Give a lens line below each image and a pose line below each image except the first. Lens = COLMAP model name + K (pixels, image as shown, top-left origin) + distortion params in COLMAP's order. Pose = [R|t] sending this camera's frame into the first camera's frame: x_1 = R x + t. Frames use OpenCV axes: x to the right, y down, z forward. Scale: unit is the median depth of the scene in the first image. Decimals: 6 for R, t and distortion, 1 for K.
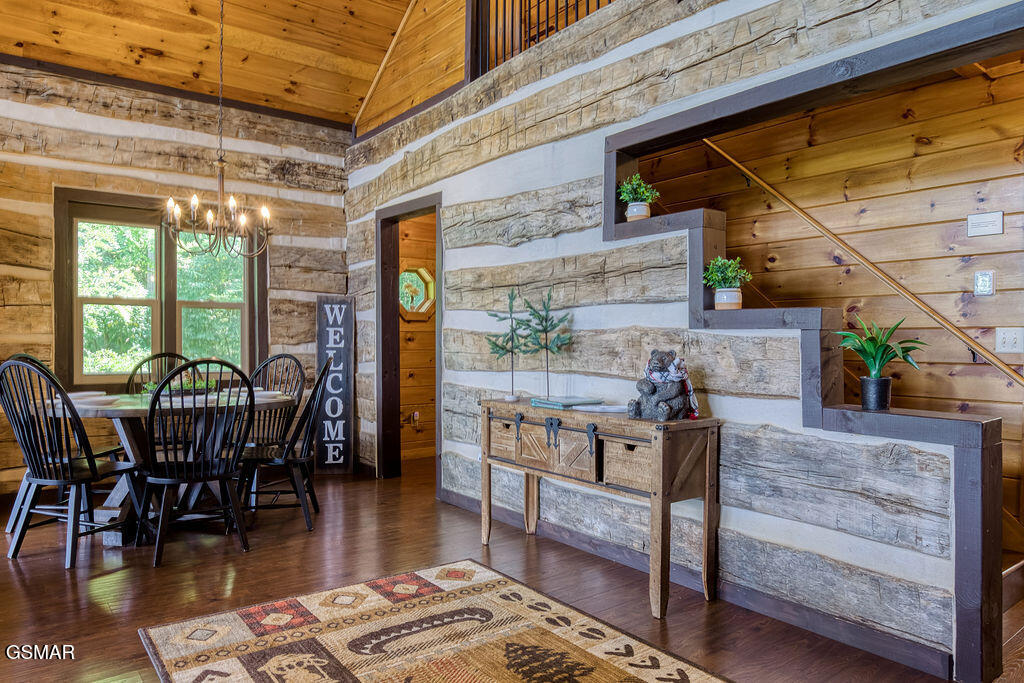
lens RADIAL K [[700.6, 0, 574.9], [0, 700.6, 352.1], [0, 0, 1]] dist [-0.023950, -0.004681]
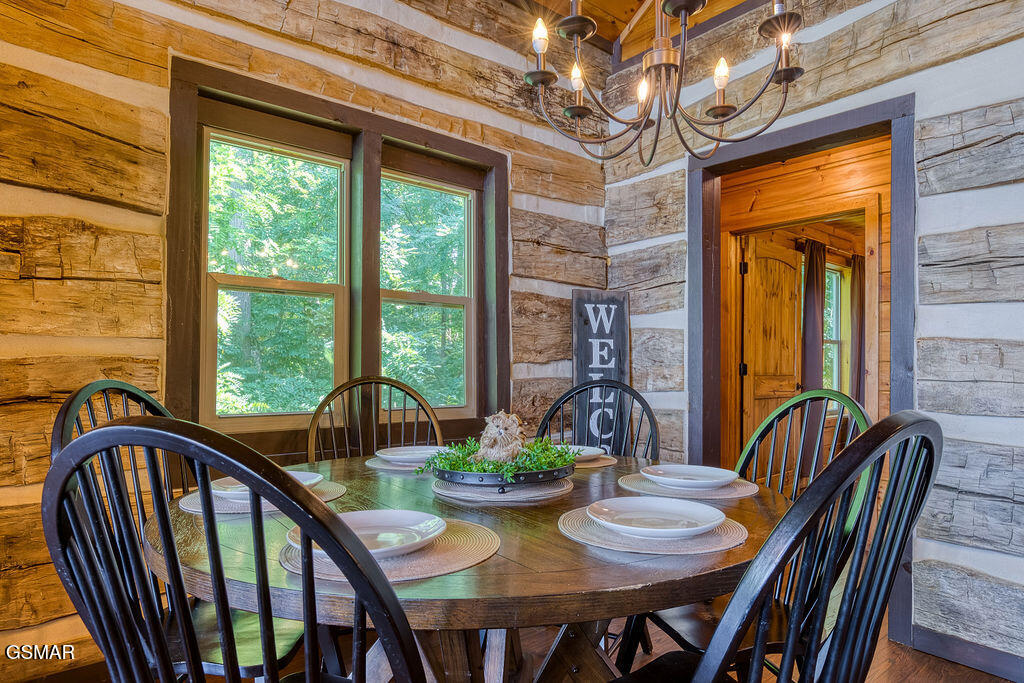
lens RADIAL K [[564.5, 0, 582.7], [0, 564.5, 358.4], [0, 0, 1]] dist [-0.005780, -0.002934]
pose [[0.997102, 0.007503, 0.075703, -0.476841], [-0.005734, 0.999706, -0.023560, -0.004111], [-0.075858, 0.023058, 0.996852, 0.559913]]
